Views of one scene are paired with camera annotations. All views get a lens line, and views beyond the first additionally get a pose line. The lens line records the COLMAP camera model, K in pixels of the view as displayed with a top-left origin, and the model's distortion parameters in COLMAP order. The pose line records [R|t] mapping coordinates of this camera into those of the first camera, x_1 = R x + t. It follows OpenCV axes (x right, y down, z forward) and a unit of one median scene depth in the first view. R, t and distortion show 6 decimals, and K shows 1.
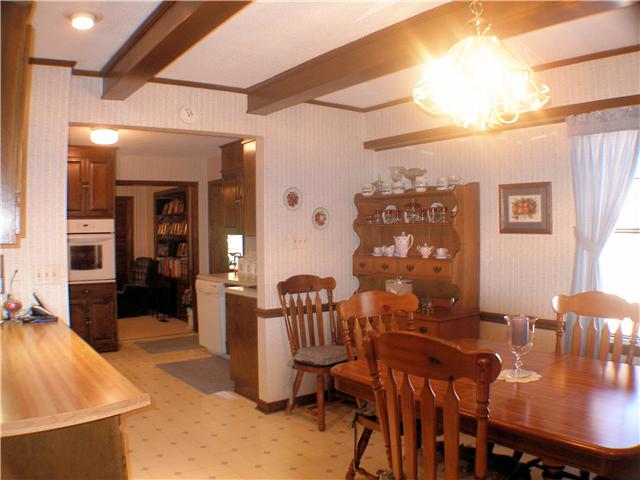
lens RADIAL K [[527.8, 0, 320.0], [0, 527.8, 240.0], [0, 0, 1]] dist [-0.269402, 0.074146]
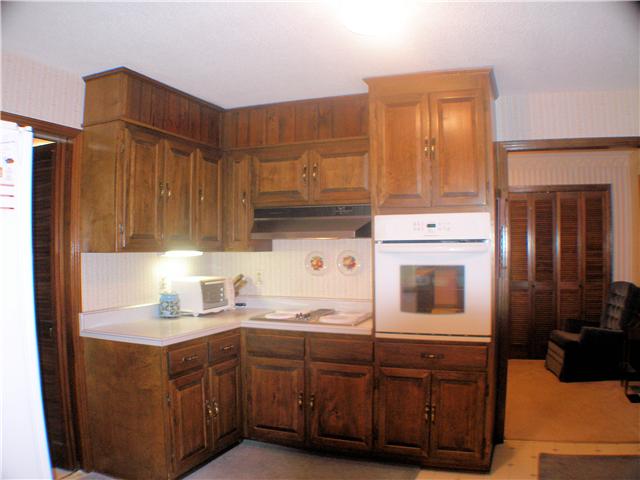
lens RADIAL K [[527.8, 0, 320.0], [0, 527.8, 240.0], [0, 0, 1]] dist [-0.269402, 0.074146]
pose [[0.524772, 0.001496, -0.851241, -0.078371], [-0.017056, 0.999816, -0.008757, -0.007862], [0.851072, 0.019114, 0.524701, 0.605070]]
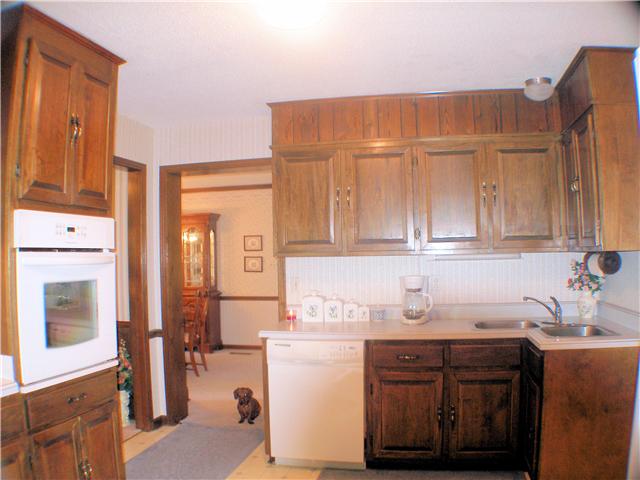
lens RADIAL K [[527.8, 0, 320.0], [0, 527.8, 240.0], [0, 0, 1]] dist [-0.269402, 0.074146]
pose [[0.759749, 0.019923, 0.649911, -0.551542], [0.017772, 0.998521, -0.051385, 0.002000], [-0.649974, 0.050590, 0.758271, 0.563465]]
